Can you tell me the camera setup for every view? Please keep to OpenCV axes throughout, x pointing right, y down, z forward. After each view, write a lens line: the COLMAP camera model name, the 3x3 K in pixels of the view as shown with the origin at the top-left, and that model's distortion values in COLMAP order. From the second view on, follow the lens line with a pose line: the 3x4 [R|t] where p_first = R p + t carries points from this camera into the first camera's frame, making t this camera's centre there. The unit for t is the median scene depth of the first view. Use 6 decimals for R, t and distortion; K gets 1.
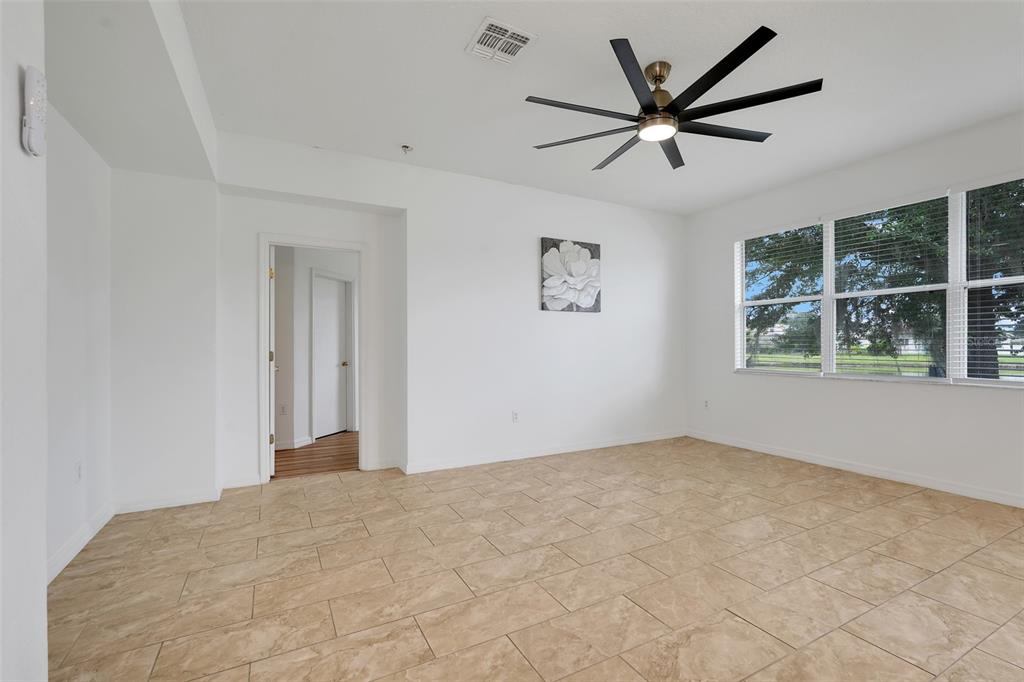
lens RADIAL K [[451.6, 0, 510.6], [0, 451.6, 344.3], [0, 0, 1]] dist [-0.002527, 0.000048]
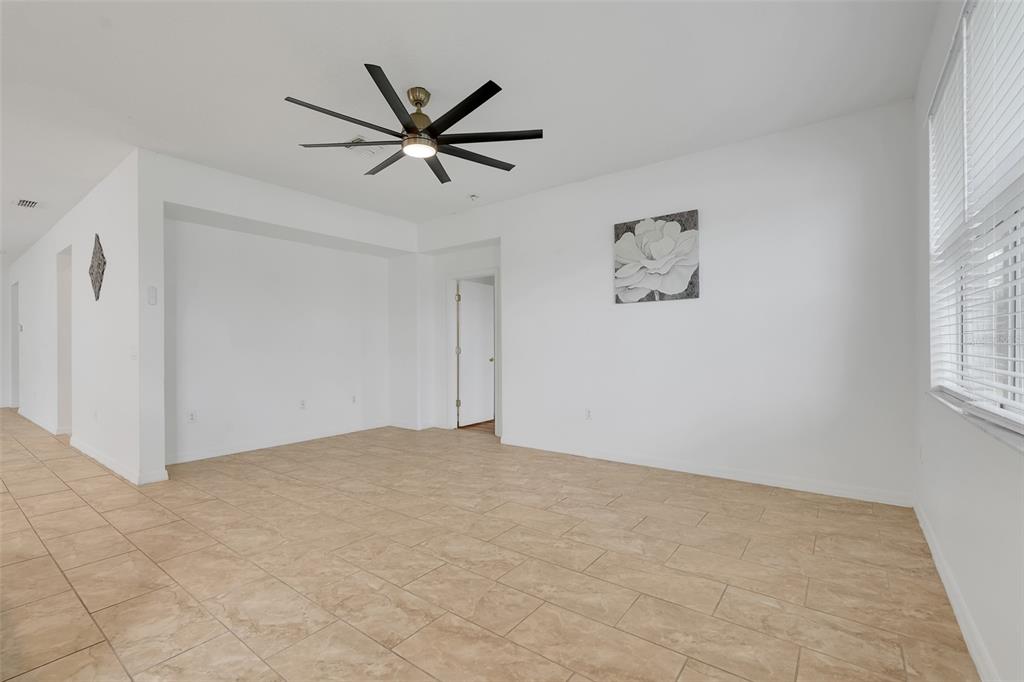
lens RADIAL K [[451.3, 0, 512.0], [0, 451.3, 341.0], [0, 0, 1]] dist [-0.010950, 0.000962]
pose [[0.423575, -0.008722, -0.905819, 1.028292], [0.008834, 0.999946, -0.005497, 0.005437], [0.905818, -0.005674, 0.423629, 0.527967]]
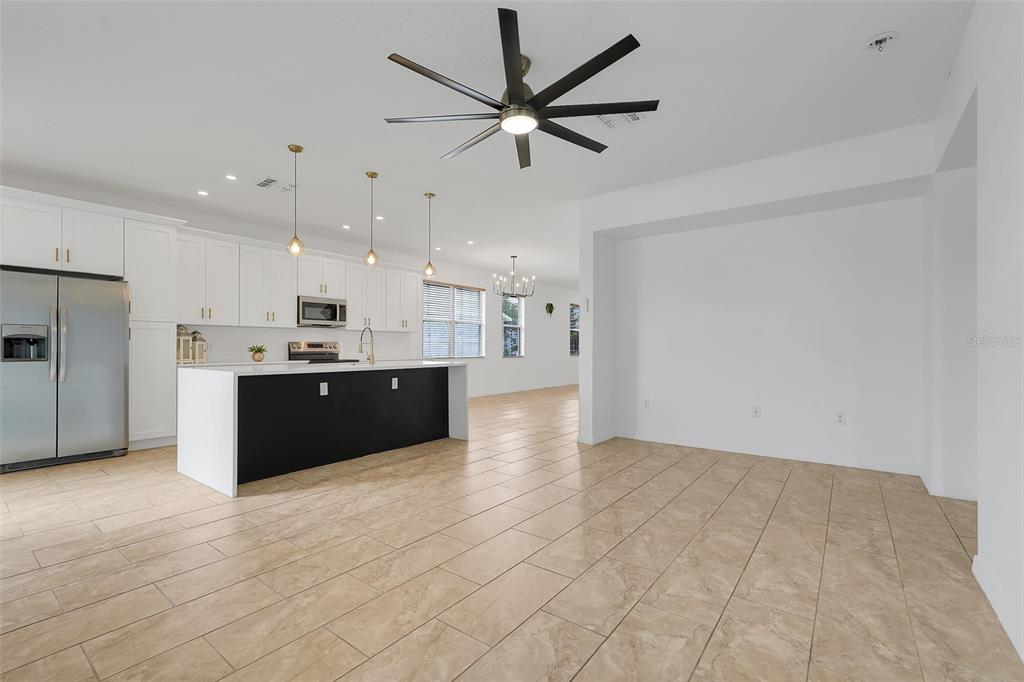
lens RADIAL K [[451.6, 0, 510.6], [0, 451.6, 344.3], [0, 0, 1]] dist [-0.002527, 0.000048]
pose [[-0.908618, 0.001298, -0.417627, 0.545861], [0.004388, 0.999970, -0.006439, 0.018228], [0.417606, -0.007684, -0.908596, 1.370248]]
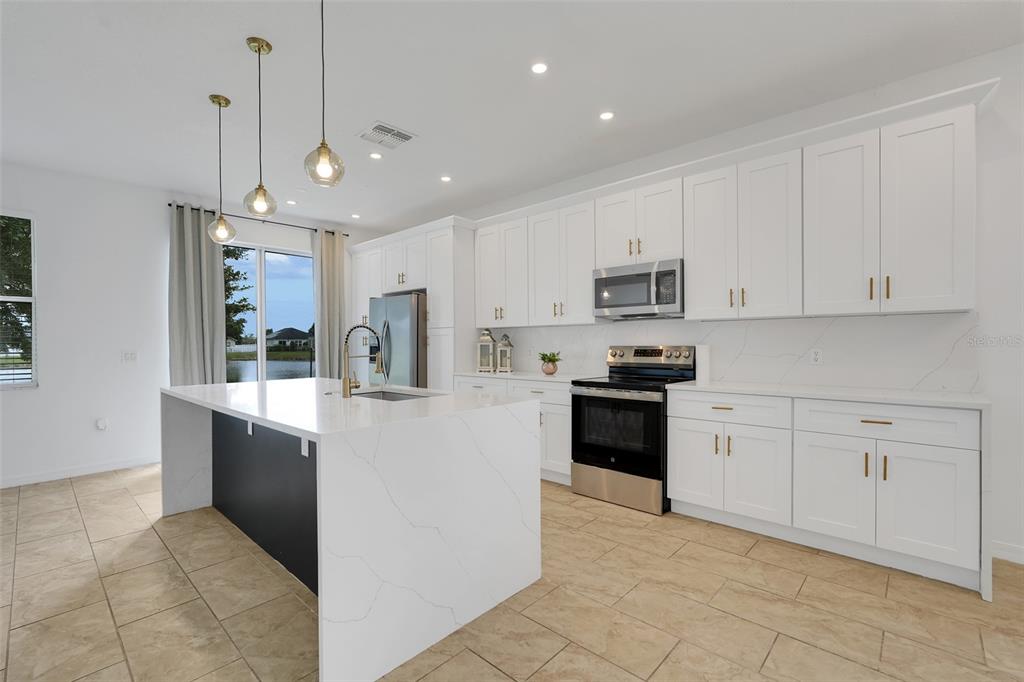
lens RADIAL K [[451.3, 0, 512.0], [0, 451.3, 341.0], [0, 0, 1]] dist [-0.010950, 0.000962]
pose [[-0.328755, 0.007967, 0.944382, -0.343740], [0.006831, 0.999958, -0.006058, -0.012854], [-0.944391, 0.004459, -0.328796, 0.004836]]
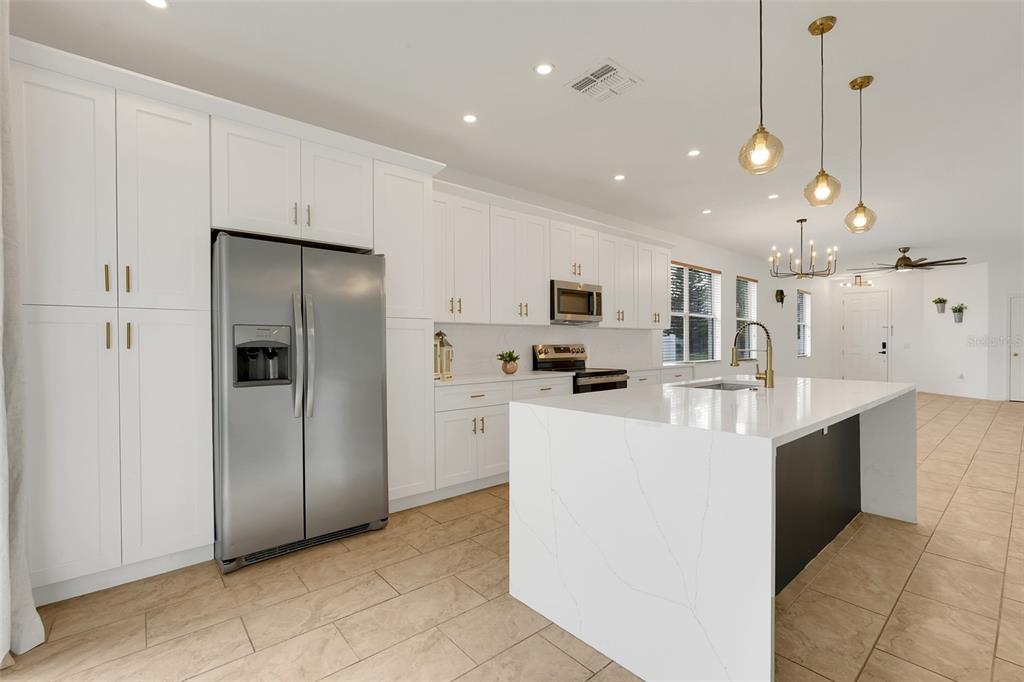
lens RADIAL K [[451.6, 0, 510.6], [0, 451.6, 344.3], [0, 0, 1]] dist [-0.002527, 0.000048]
pose [[-0.975681, 0.008808, -0.219019, 0.933973], [0.009104, 0.999958, -0.000344, -0.008522], [0.219007, -0.002329, -0.975721, 0.640528]]
